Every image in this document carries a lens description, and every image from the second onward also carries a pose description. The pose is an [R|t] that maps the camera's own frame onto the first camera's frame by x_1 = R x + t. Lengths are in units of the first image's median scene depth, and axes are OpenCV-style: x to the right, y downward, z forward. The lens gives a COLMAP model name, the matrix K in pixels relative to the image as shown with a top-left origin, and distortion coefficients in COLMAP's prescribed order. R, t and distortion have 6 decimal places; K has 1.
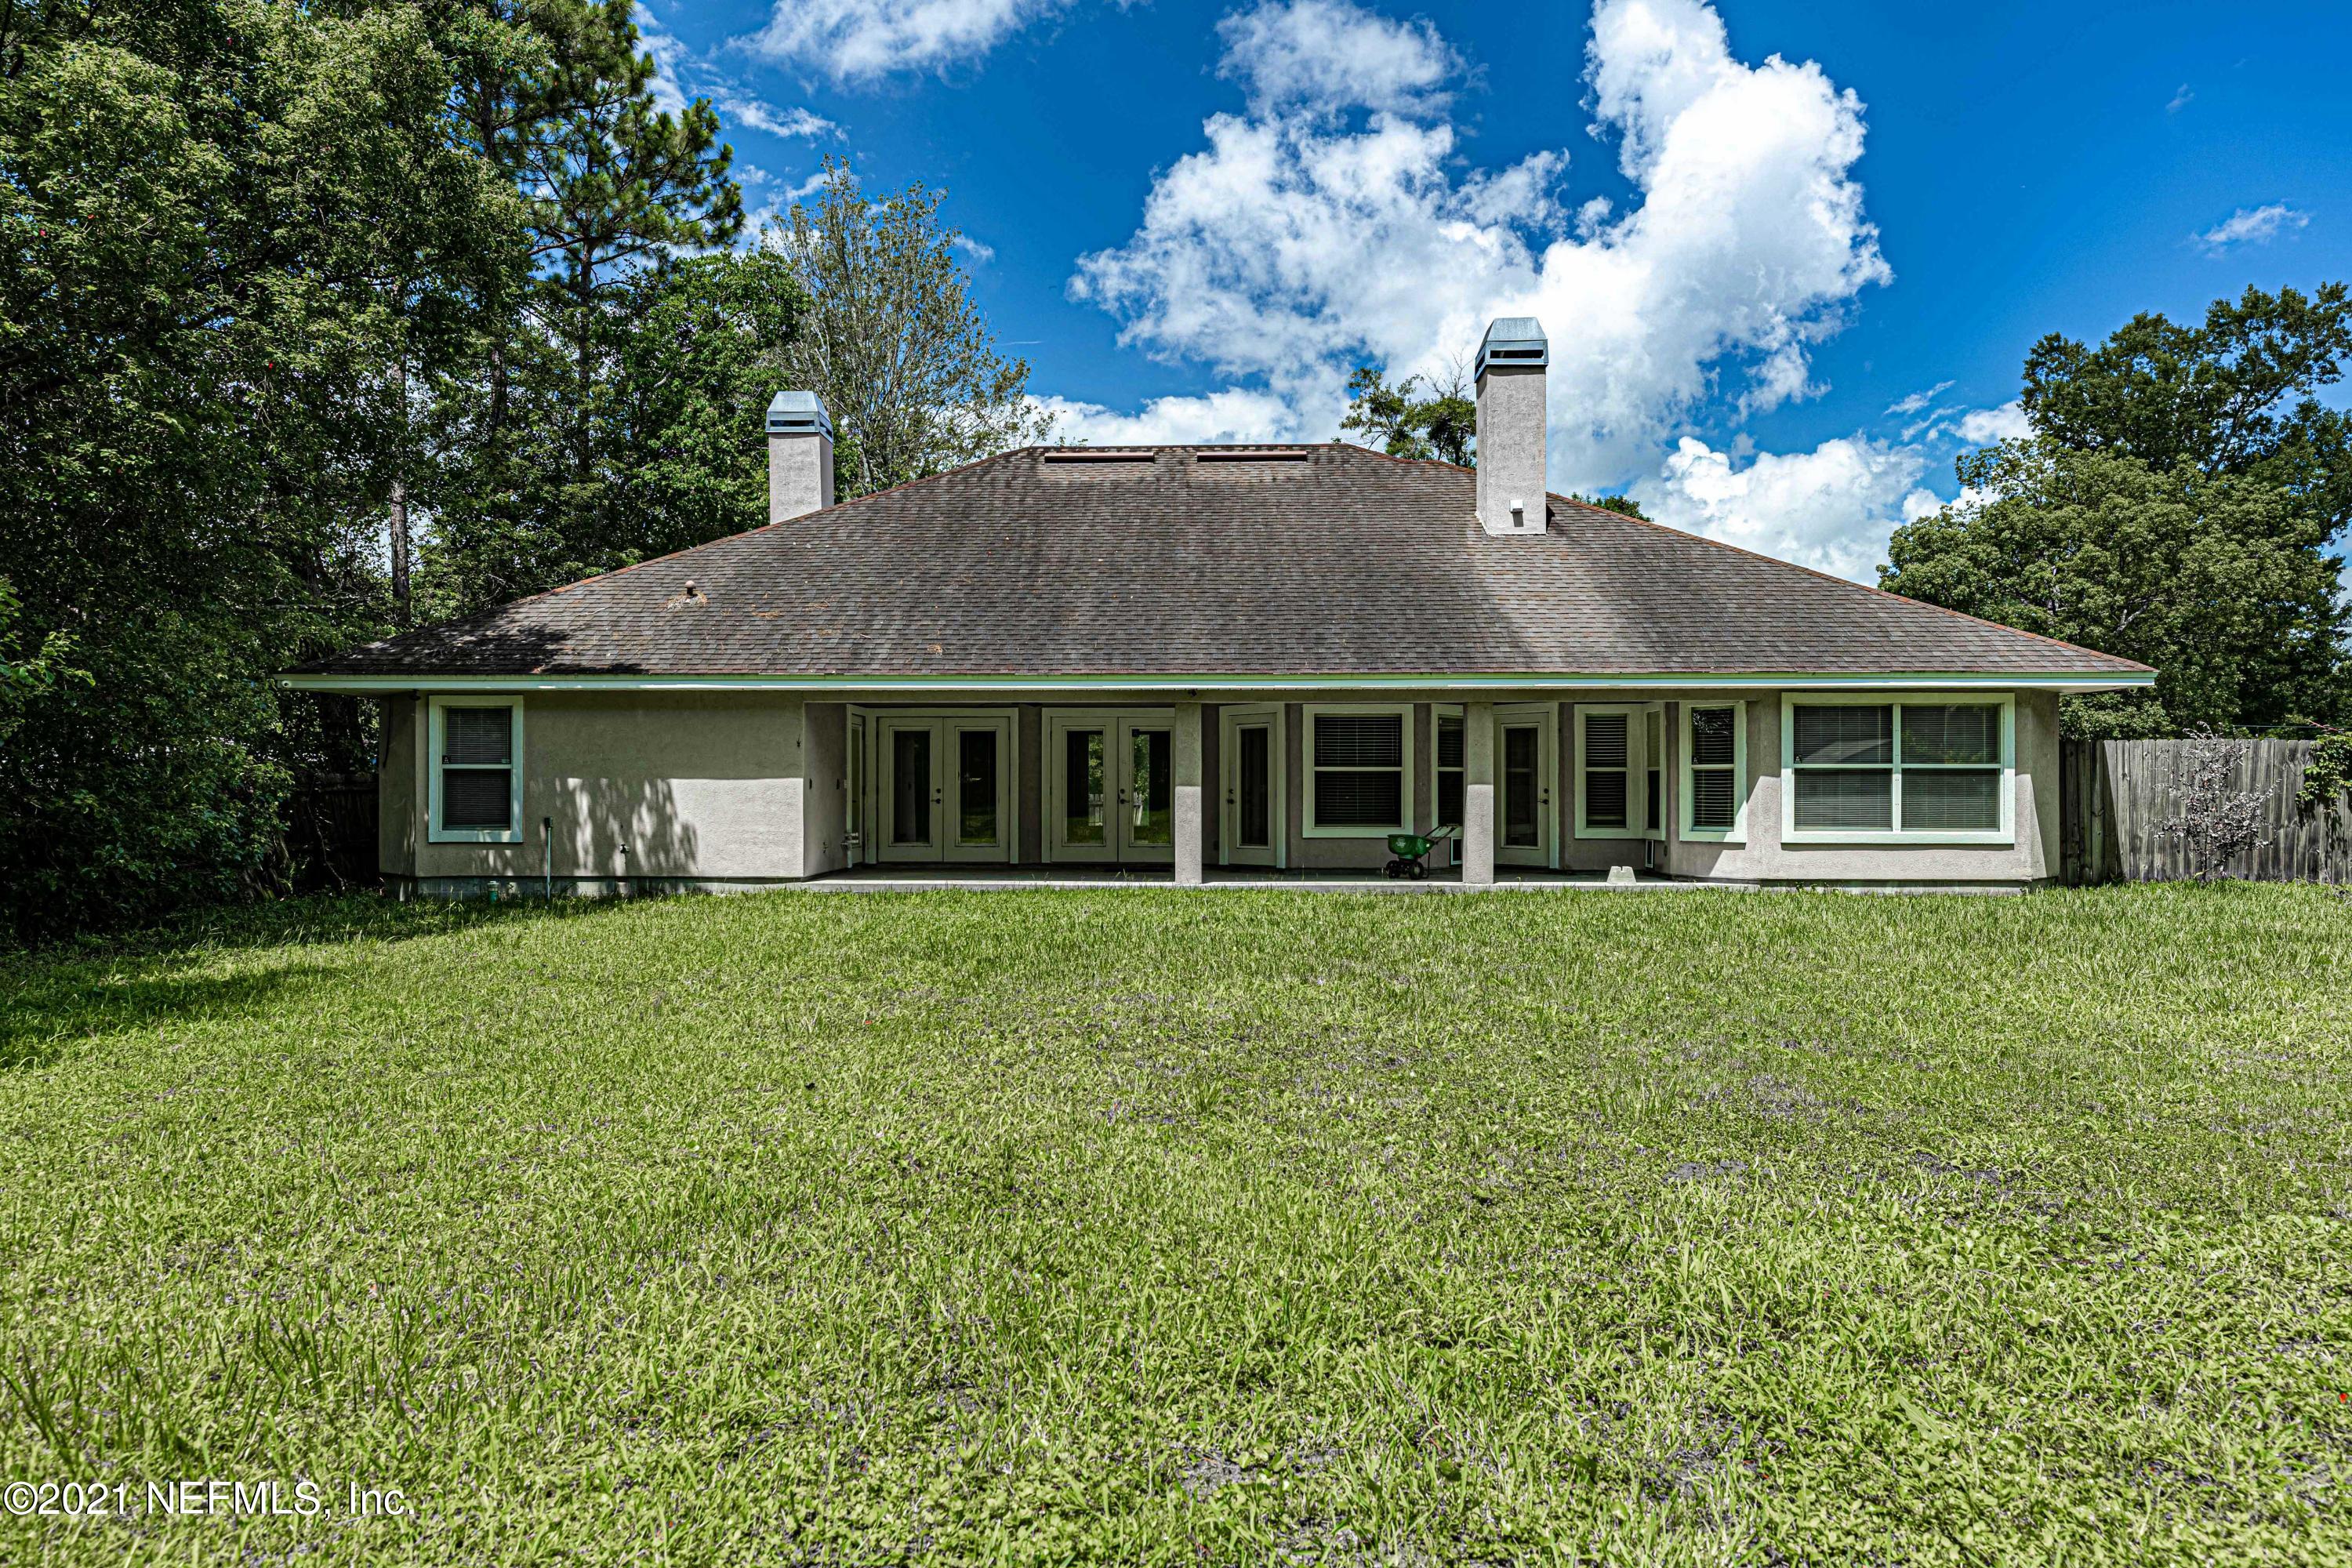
lens RADIAL K [[1424.8, 0, 1176.0], [0, 1424.8, 784.0], [0, 0, 1]] dist [-0.003631, -0.000803]
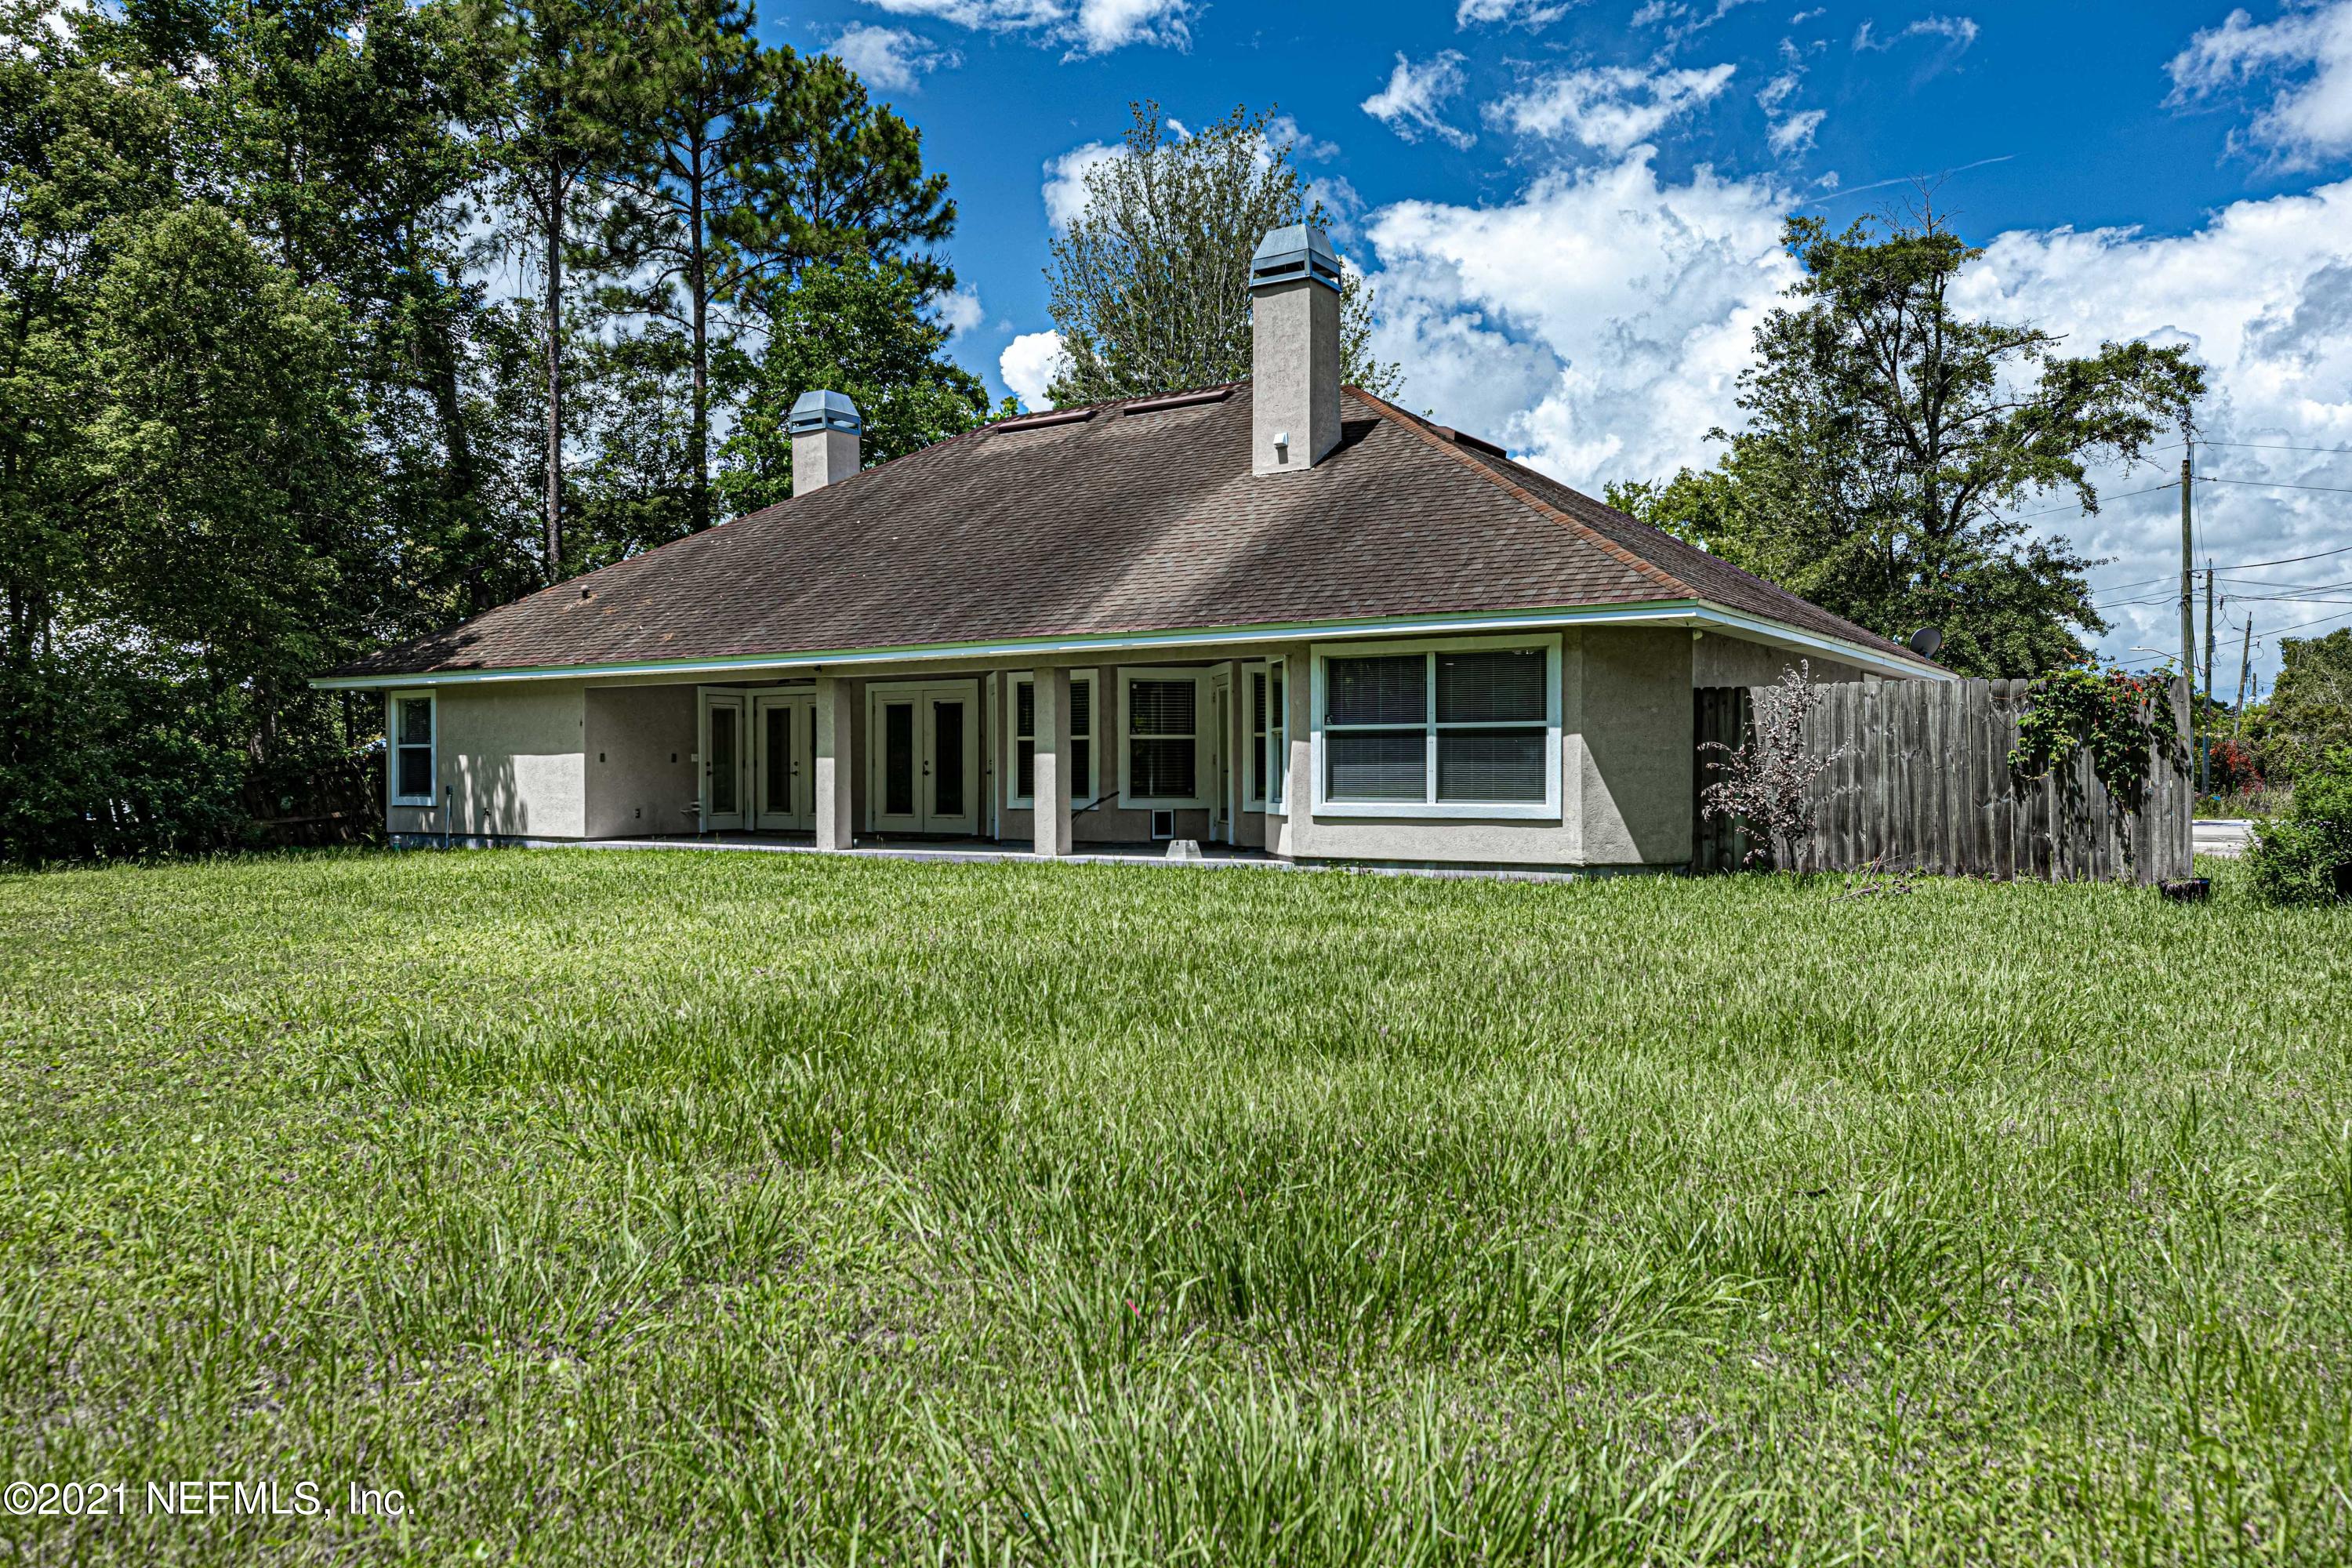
lens RADIAL K [[1715.4, 0, 1176.0], [0, 1715.4, 784.0], [0, 0, 1]] dist [0.001297, -0.000272]
pose [[0.852739, -0.000285, -0.522337, 0.892630], [0.009044, 0.999858, 0.014219, 0.005741], [0.522259, -0.016849, 0.852620, 0.051358]]
